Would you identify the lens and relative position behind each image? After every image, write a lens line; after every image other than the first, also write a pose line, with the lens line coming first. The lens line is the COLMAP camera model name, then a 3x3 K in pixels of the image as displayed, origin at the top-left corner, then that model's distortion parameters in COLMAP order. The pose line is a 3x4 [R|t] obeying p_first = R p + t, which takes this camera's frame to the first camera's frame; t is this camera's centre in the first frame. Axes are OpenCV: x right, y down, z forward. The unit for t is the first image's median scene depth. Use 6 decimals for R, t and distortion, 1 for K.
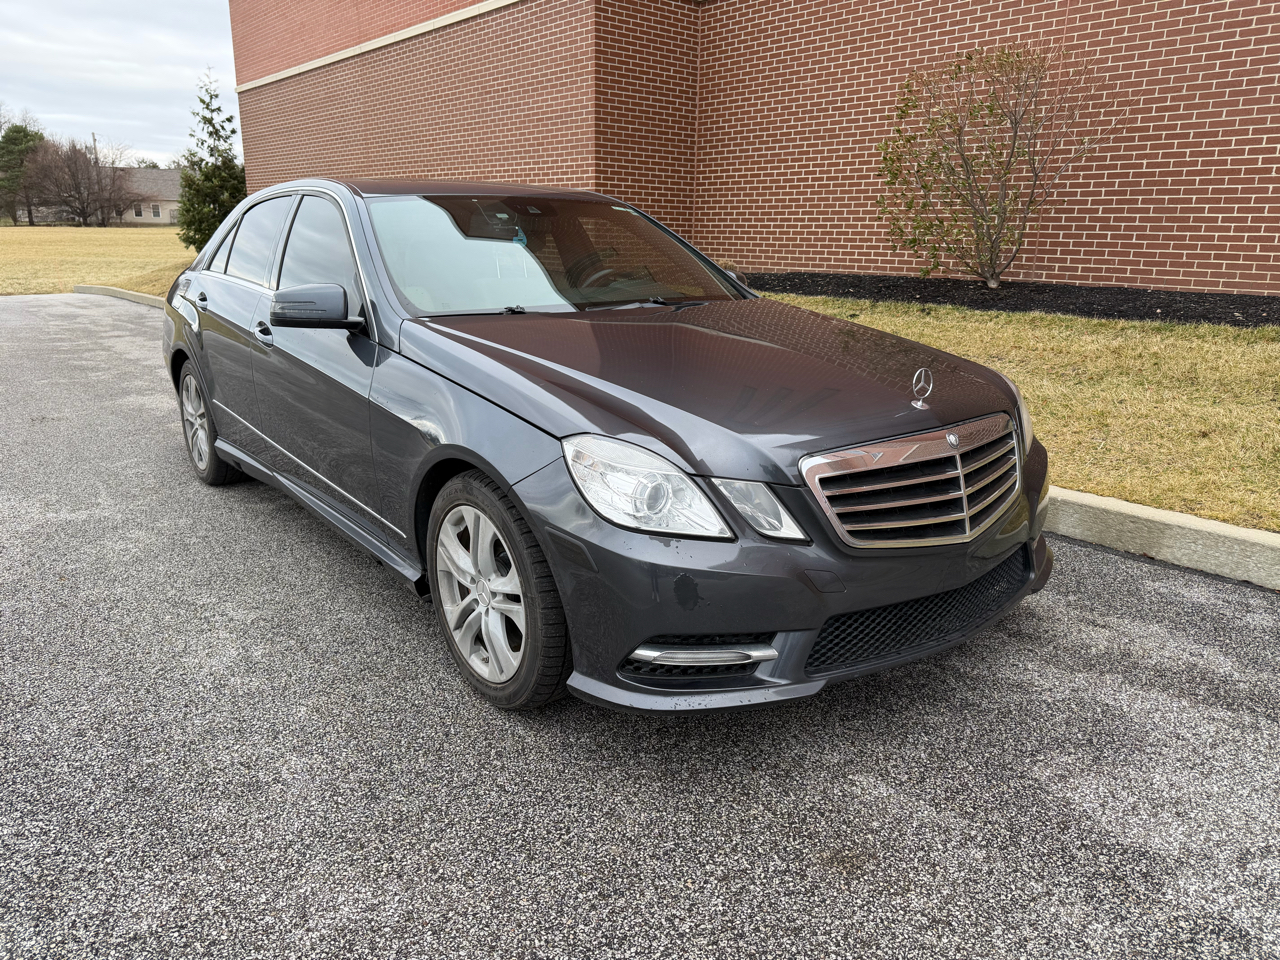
lens RADIAL K [[900.9, 0, 643.2], [0, 900.9, 492.1], [0, 0, 1]] dist [0.030436, -0.039787]
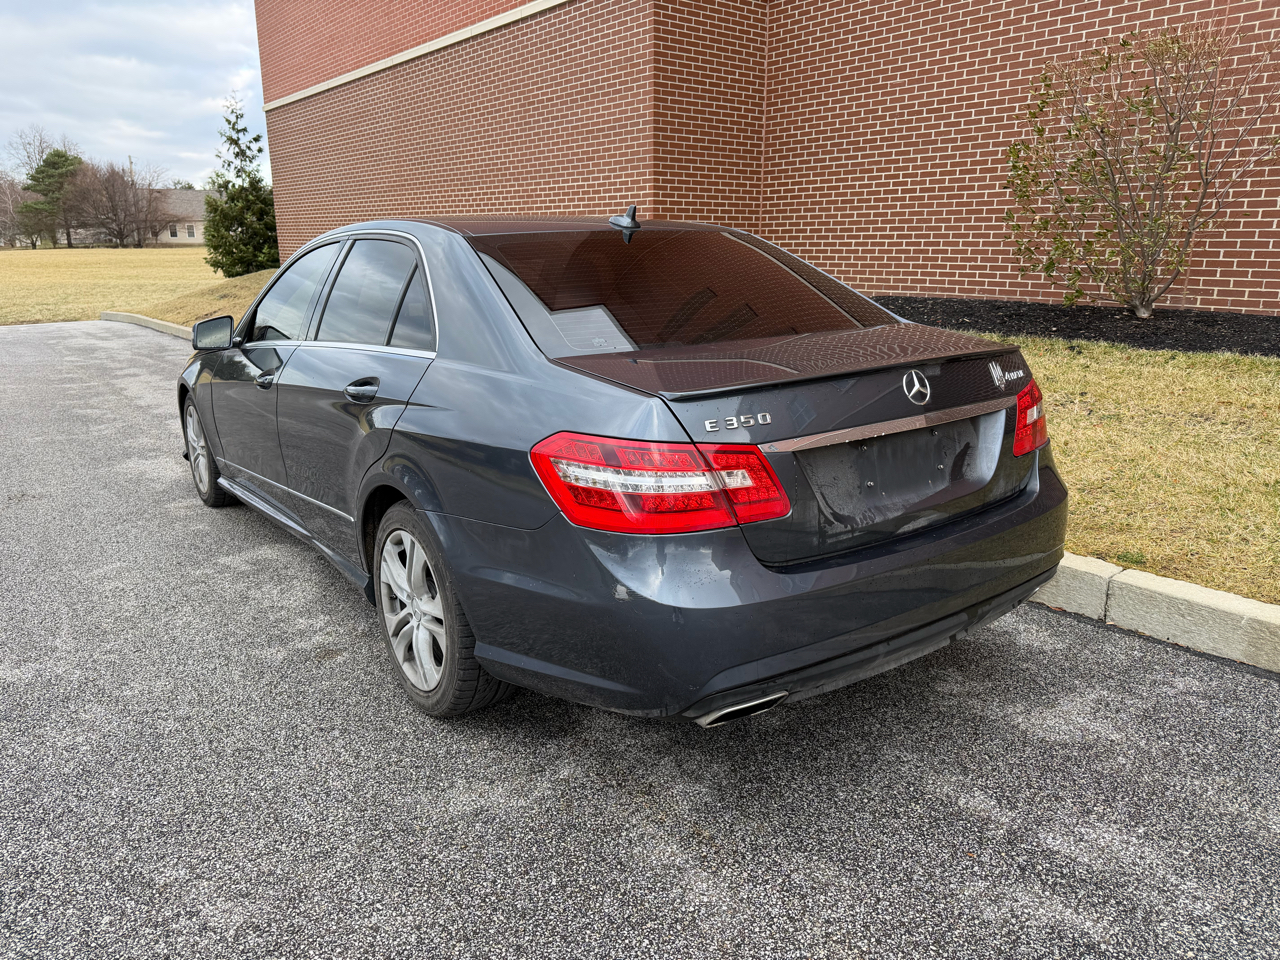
lens RADIAL K [[900.9, 0, 638.8], [0, 900.9, 486.6], [0, 0, 1]] dist [0.030436, -0.039787]
pose [[0.999343, -0.007887, -0.035372, -0.037449], [0.007289, 0.999829, -0.017015, -0.042704], [0.035500, 0.016746, 0.999229, 0.109056]]
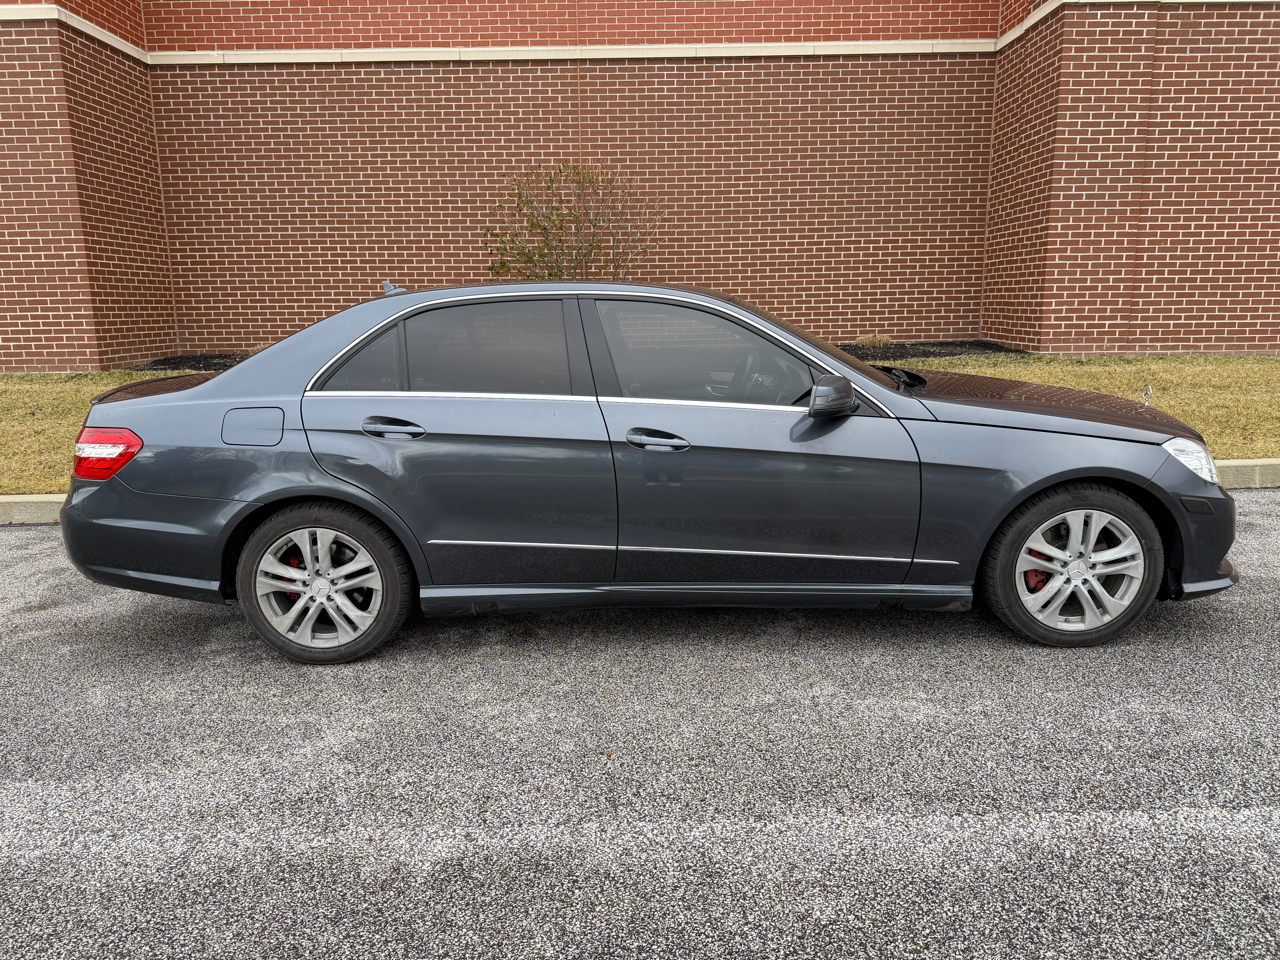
lens RADIAL K [[900.9, 0, 638.4], [0, 900.9, 485.1], [0, 0, 1]] dist [0.030436, -0.039787]
pose [[0.632377, -0.178169, 0.753893, -0.382999], [0.237551, 0.970906, 0.030194, -0.051806], [-0.737339, 0.159994, 0.656303, 0.123986]]
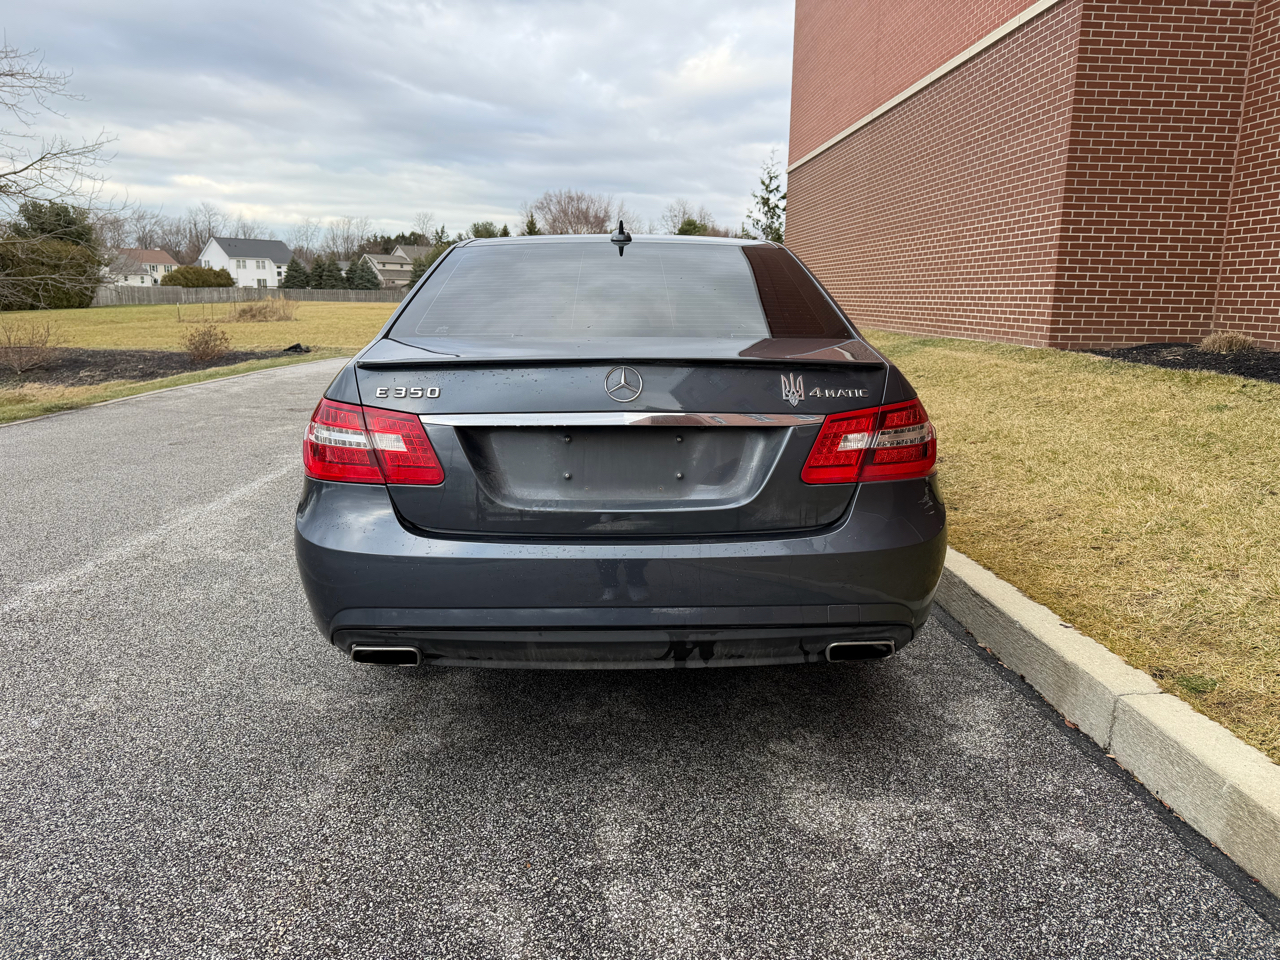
lens RADIAL K [[900.9, 0, 631.7], [0, 900.9, 476.3], [0, 0, 1]] dist [0.030436, -0.039787]
pose [[0.795395, 0.112851, -0.595493, 0.142785], [-0.166206, 0.985461, -0.035245, -0.041489], [0.582858, 0.127008, 0.802587, 0.161465]]
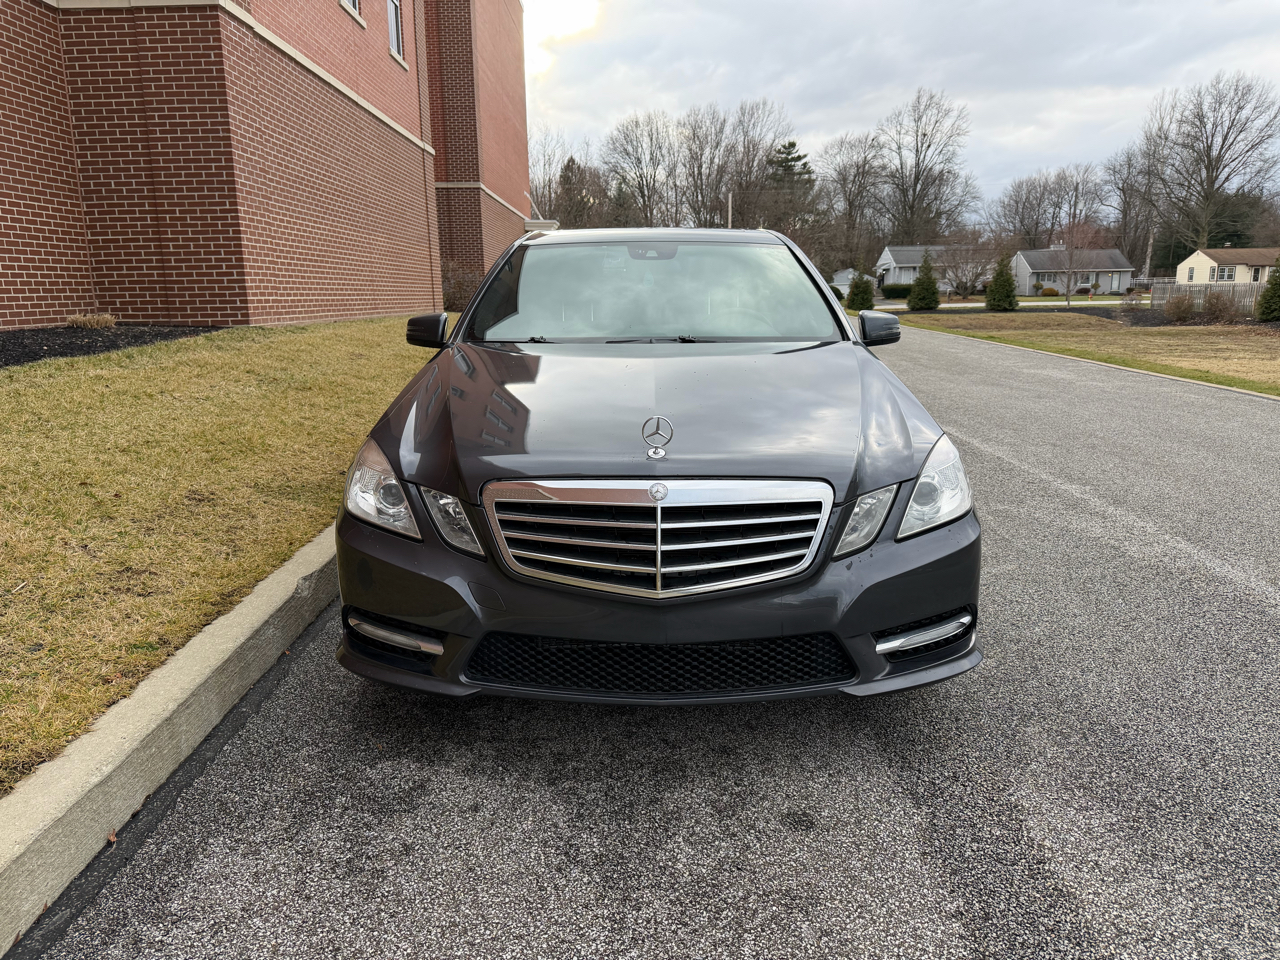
lens RADIAL K [[900.9, 0, 651.1], [0, 900.9, 479.0], [0, 0, 1]] dist [0.030436, -0.039787]
pose [[-0.784908, -0.132513, 0.605276, -0.382406], [0.171727, 0.892071, 0.417993, -0.226596], [-0.595339, 0.432029, -0.677438, 0.803822]]
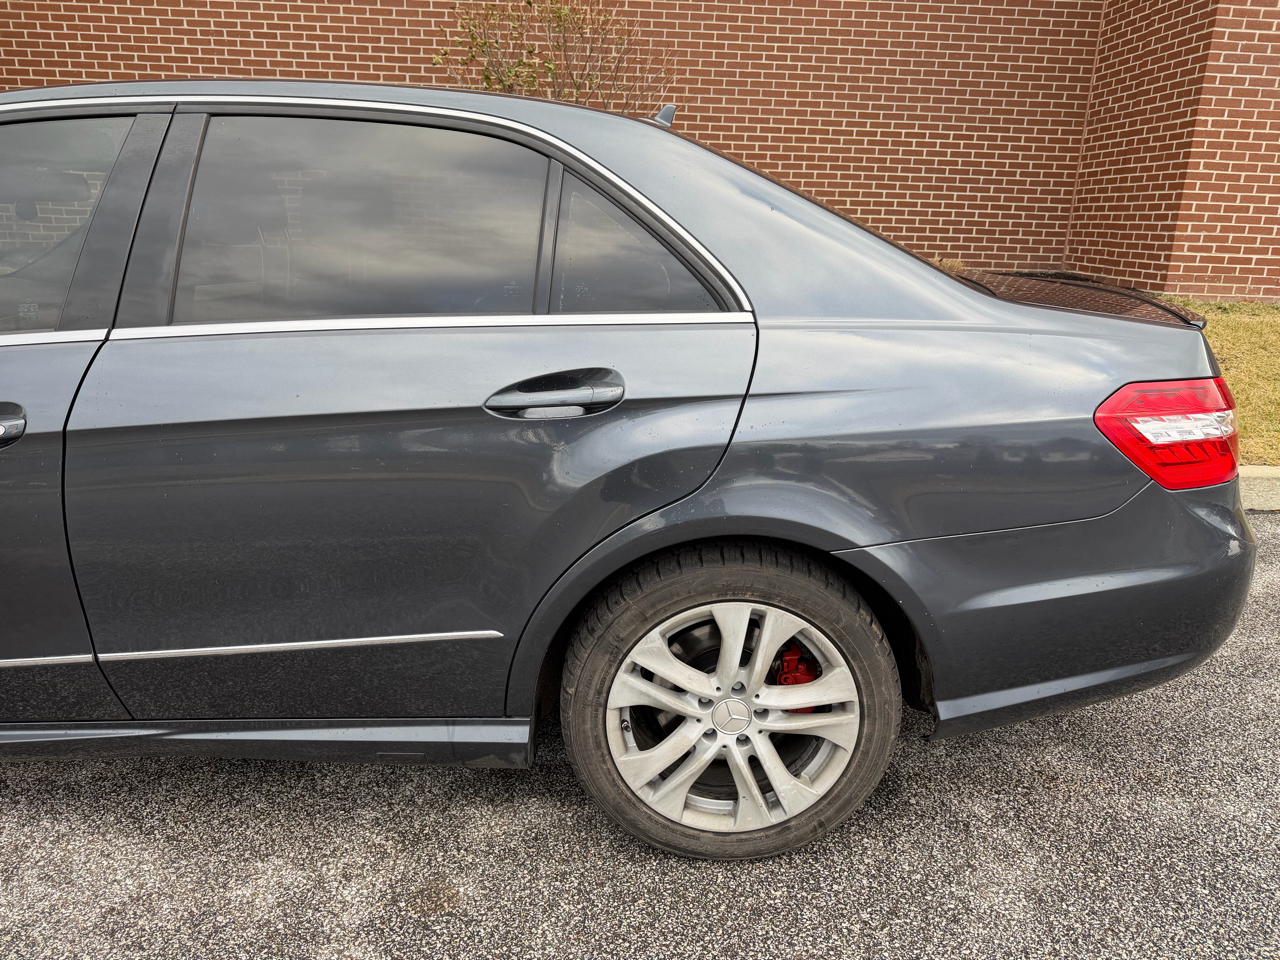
lens RADIAL K [[900.9, 0, 648.2], [0, 900.9, 489.0], [0, 0, 1]] dist [0.030436, -0.039787]
pose [[0.601118, -0.225070, 0.766812, -0.234453], [0.199327, 0.971422, 0.128870, -0.077101], [-0.773903, 0.075380, 0.628802, 0.267300]]
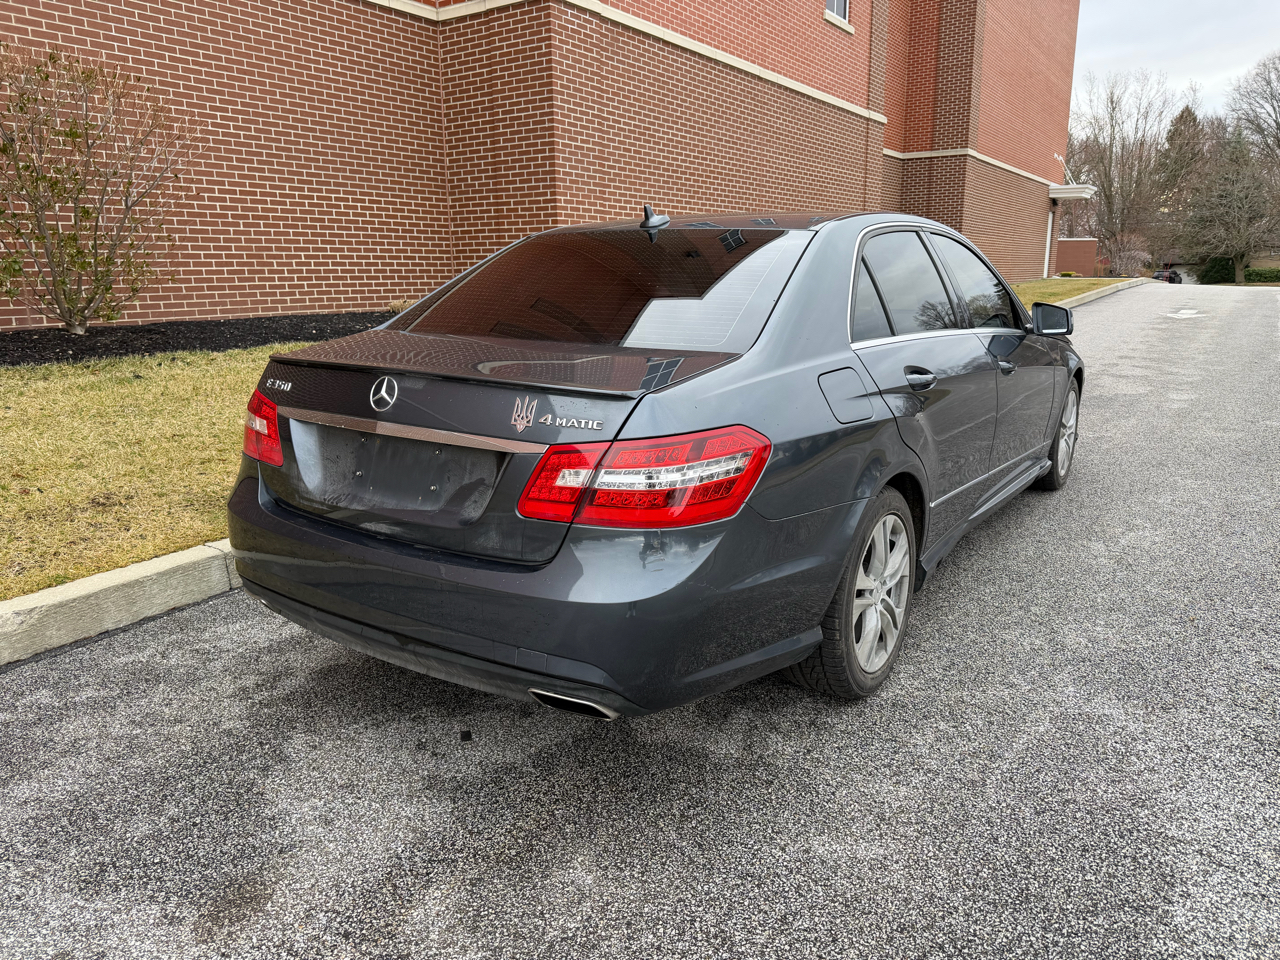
lens RADIAL K [[900.9, 0, 650.8], [0, 900.9, 486.5], [0, 0, 1]] dist [0.030436, -0.039787]
pose [[-0.297707, -0.233808, 0.925583, -0.427312], [0.269481, 0.909534, 0.316430, -0.161237], [-0.915833, 0.343631, -0.207768, 0.538555]]
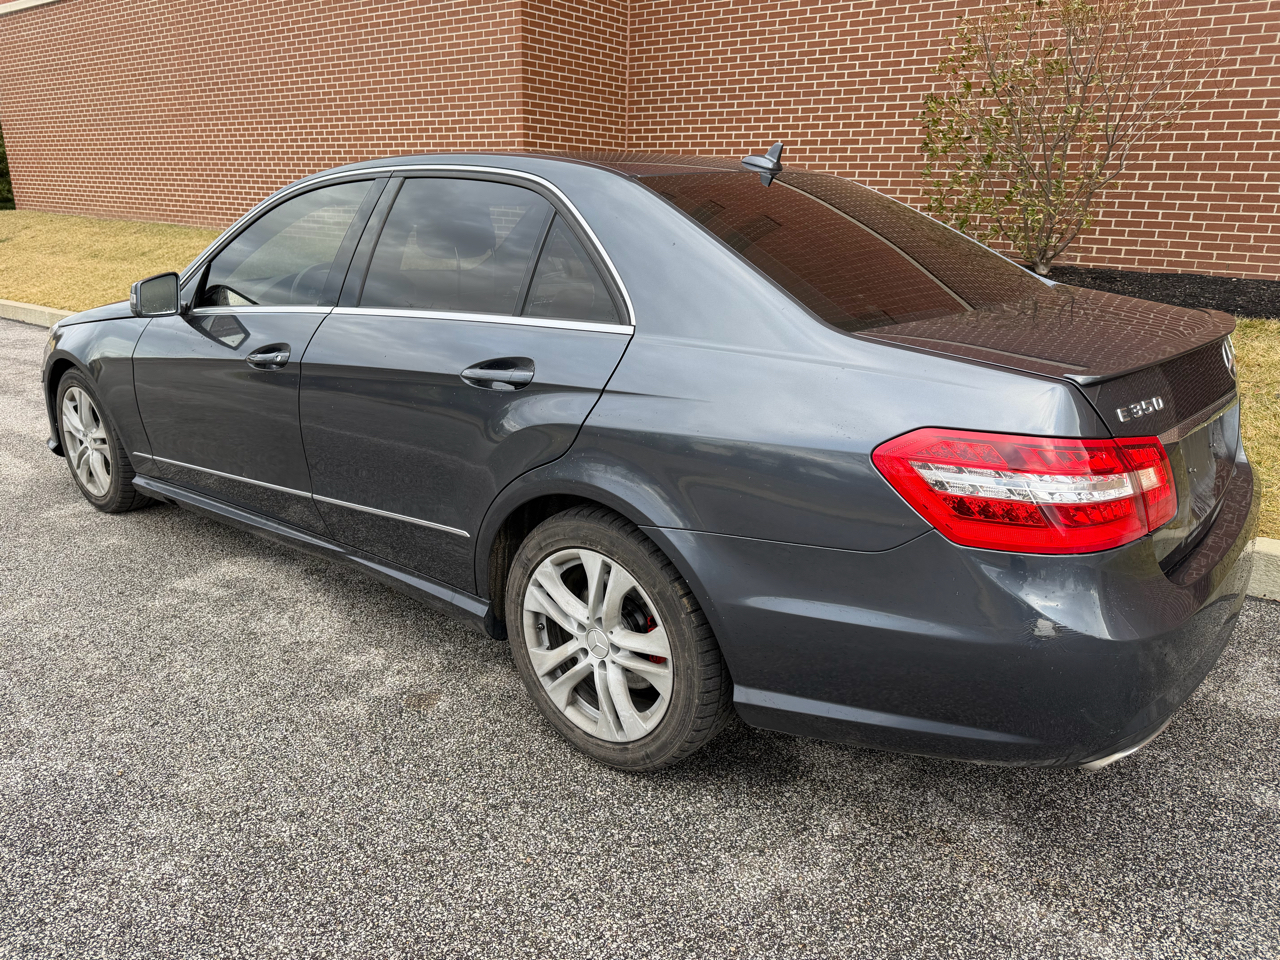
lens RADIAL K [[900.9, 0, 632.7], [0, 900.9, 486.8], [0, 0, 1]] dist [0.030436, -0.039787]
pose [[0.976702, -0.060725, 0.205831, -0.141663], [0.053096, 0.997689, 0.042395, -0.057082], [-0.207930, -0.030479, 0.977669, 0.159925]]
